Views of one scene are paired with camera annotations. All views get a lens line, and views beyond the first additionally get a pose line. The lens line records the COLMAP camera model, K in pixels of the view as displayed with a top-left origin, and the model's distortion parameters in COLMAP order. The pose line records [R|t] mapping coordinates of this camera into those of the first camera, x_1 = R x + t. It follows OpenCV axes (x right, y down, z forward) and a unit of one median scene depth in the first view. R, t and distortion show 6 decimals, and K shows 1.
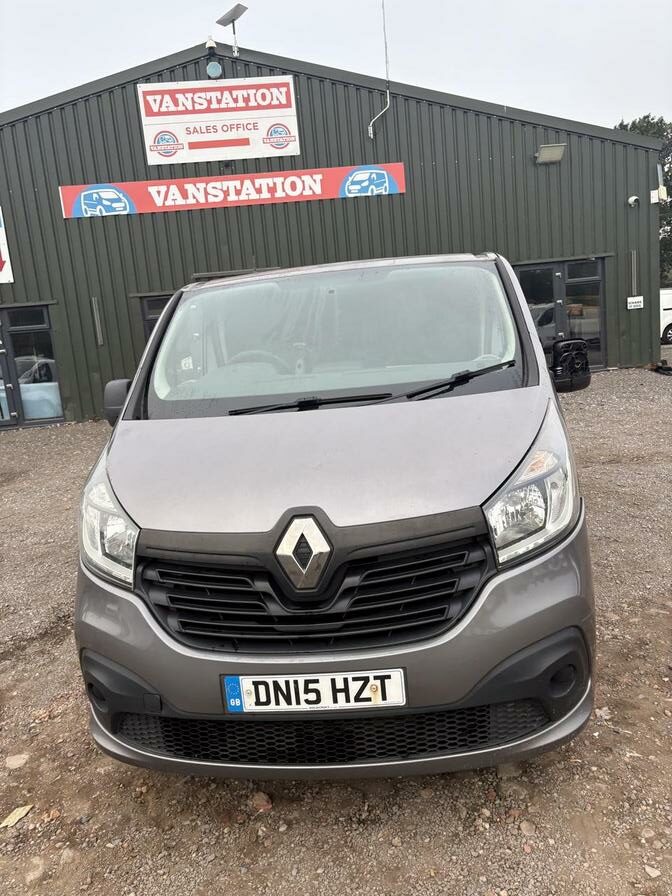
lens RADIAL K [[686.1, 0, 339.1], [0, 686.1, 450.6], [0, 0, 1]] dist [0.032250, -0.015032]
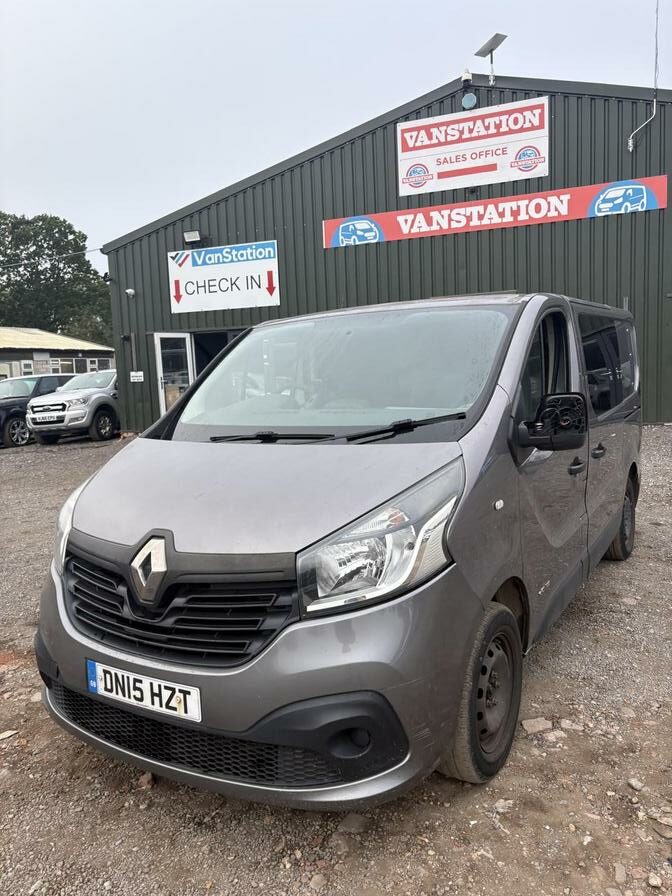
lens RADIAL K [[686.1, 0, 336.6], [0, 686.1, 442.3], [0, 0, 1]] dist [0.032250, -0.015032]
pose [[0.900021, 0.093641, -0.425669, 0.516269], [-0.107359, 0.994186, -0.008291, -0.063350], [0.422418, 0.053162, 0.904841, 0.054413]]
